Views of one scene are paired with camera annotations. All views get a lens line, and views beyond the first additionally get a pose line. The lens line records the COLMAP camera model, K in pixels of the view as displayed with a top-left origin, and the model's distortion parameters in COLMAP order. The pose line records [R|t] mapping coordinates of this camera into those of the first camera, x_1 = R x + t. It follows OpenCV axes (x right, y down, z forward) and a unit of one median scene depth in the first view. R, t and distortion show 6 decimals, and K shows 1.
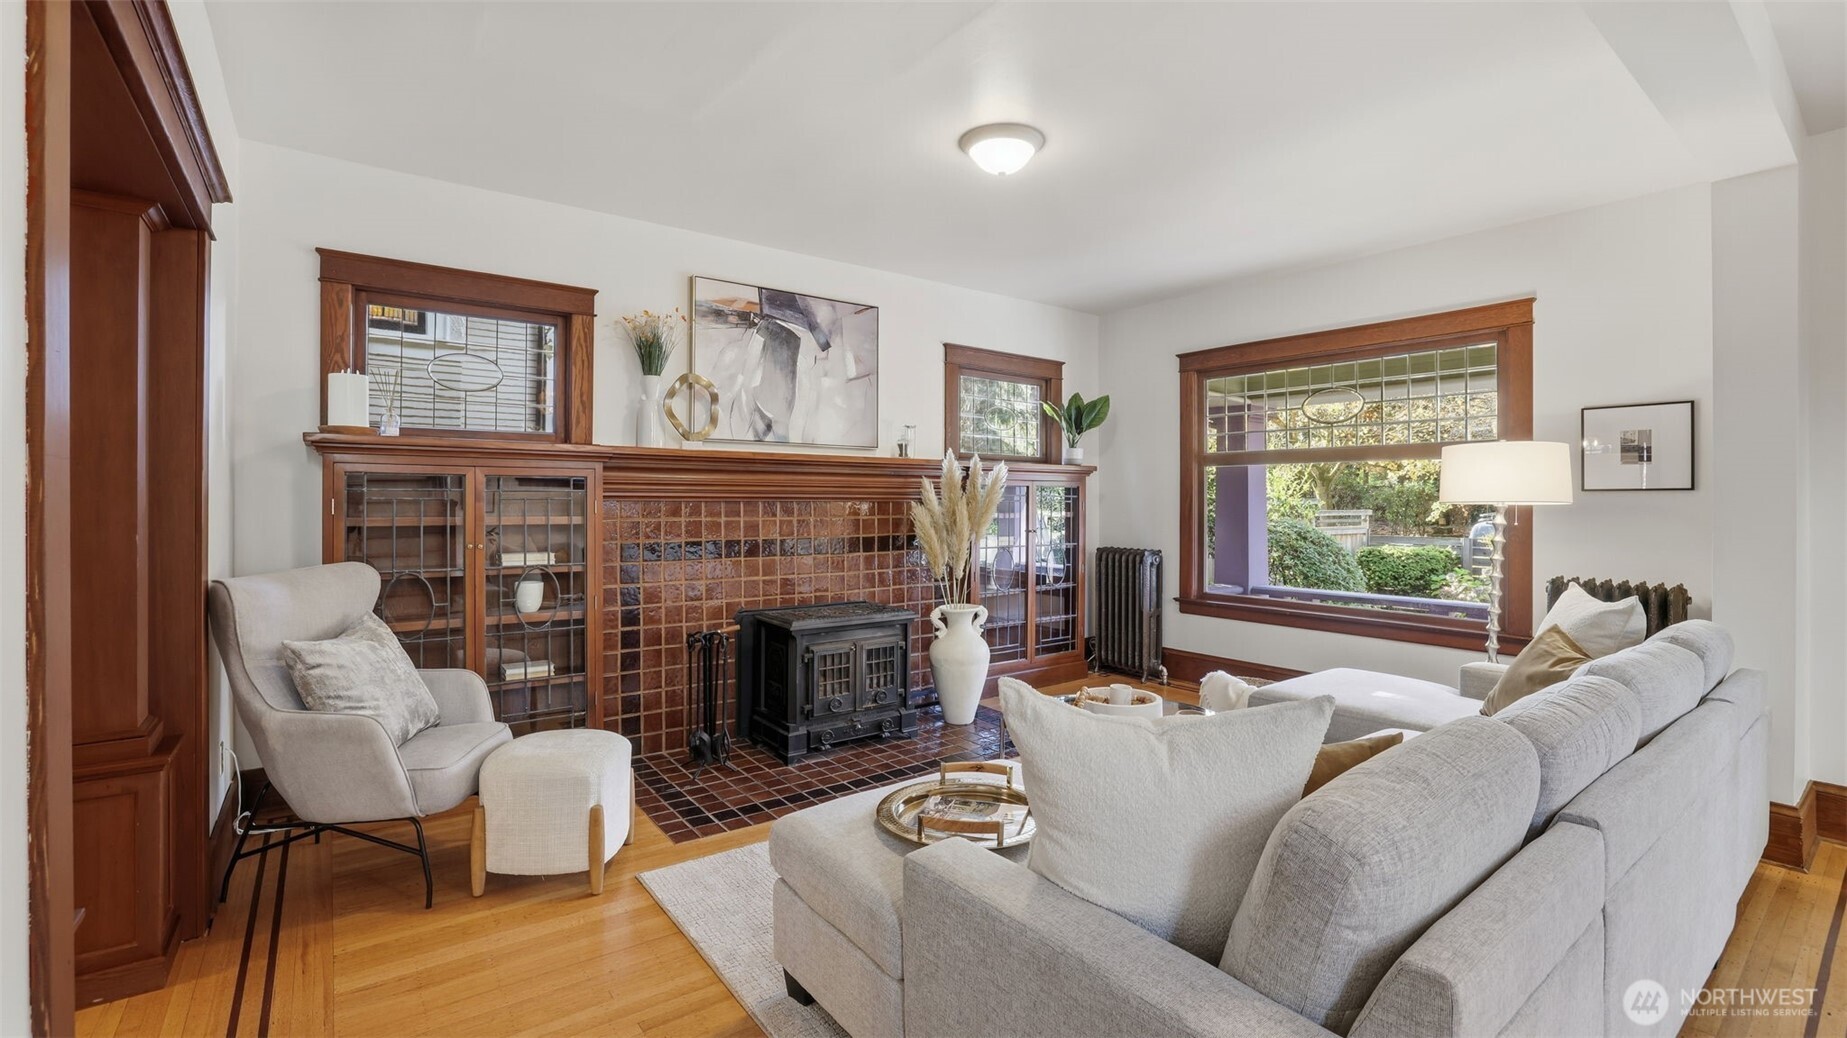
lens RADIAL K [[798.0, 0, 918.4], [0, 798.0, 500.1], [0, 0, 1]] dist [-0.058931, 0.027248]
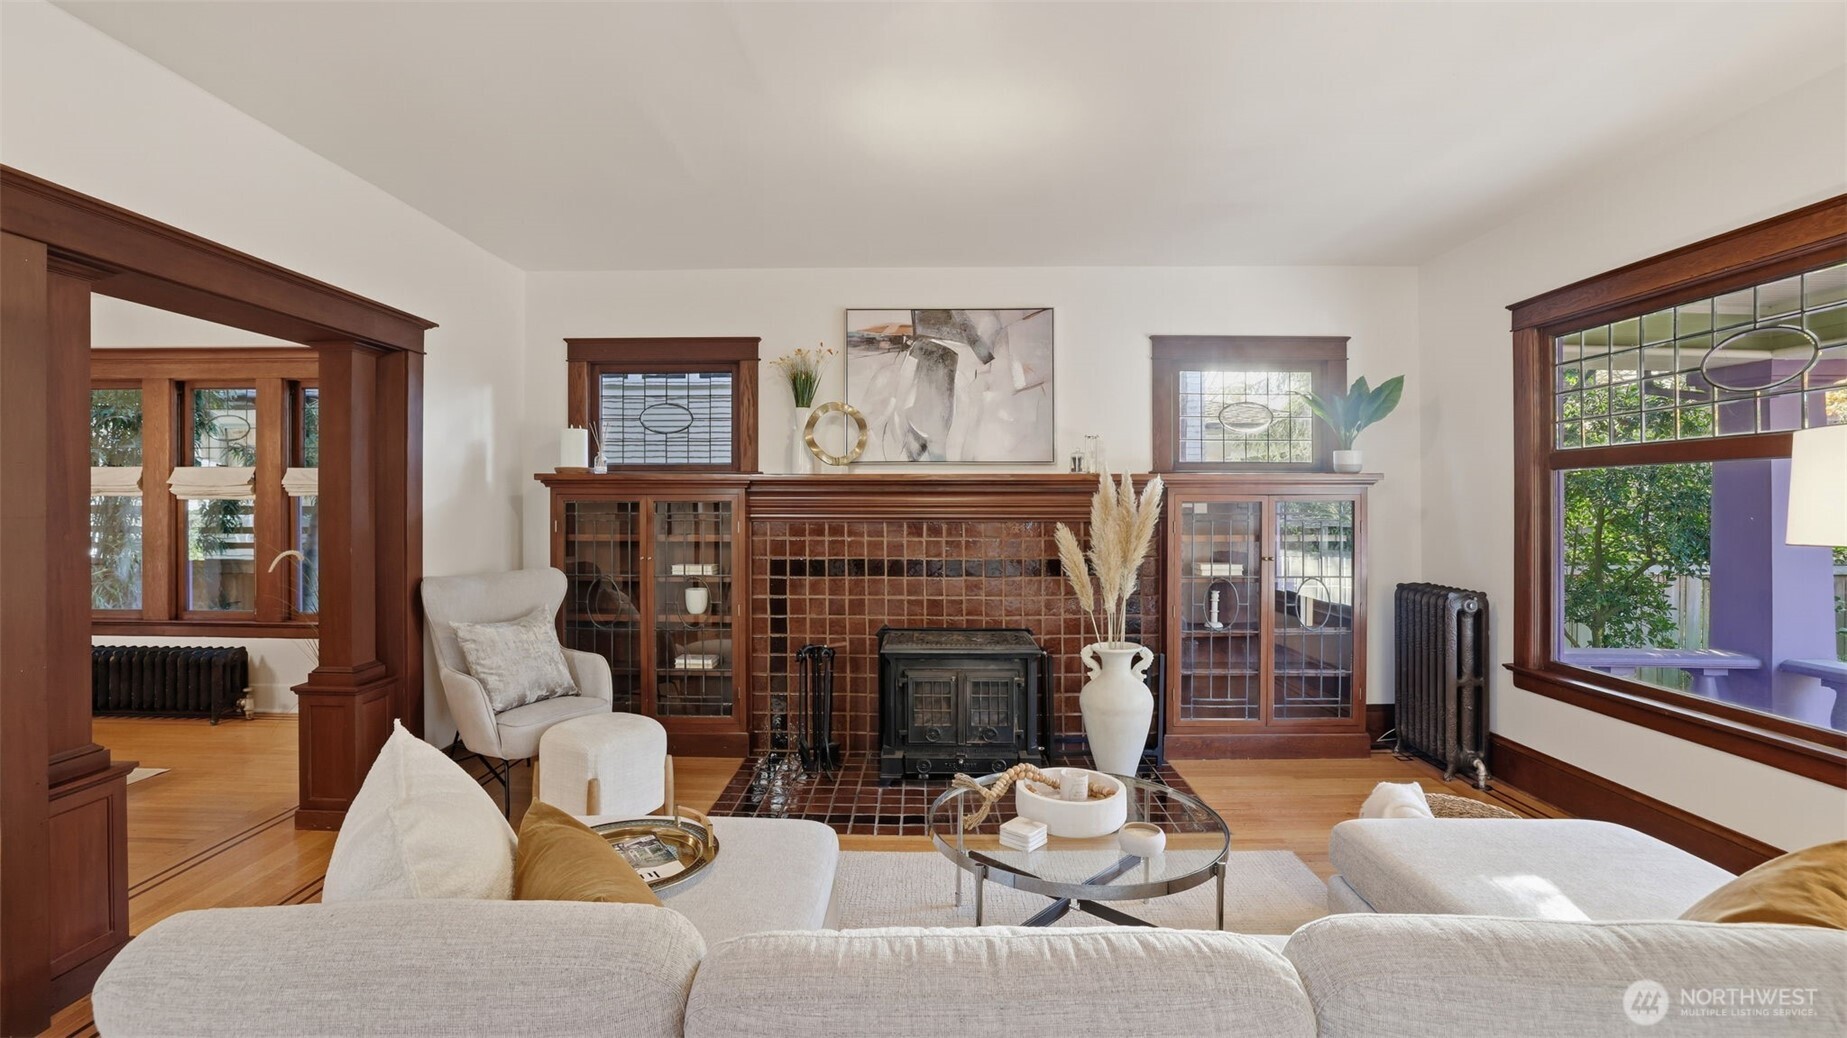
lens RADIAL K [[798.0, 0, 918.4], [0, 798.0, 500.1], [0, 0, 1]] dist [-0.058931, 0.027248]
pose [[0.786467, -0.006687, -0.617596, 0.428739], [0.003525, 0.999974, -0.006339, -0.018676], [0.617623, 0.002809, 0.786470, 0.206604]]
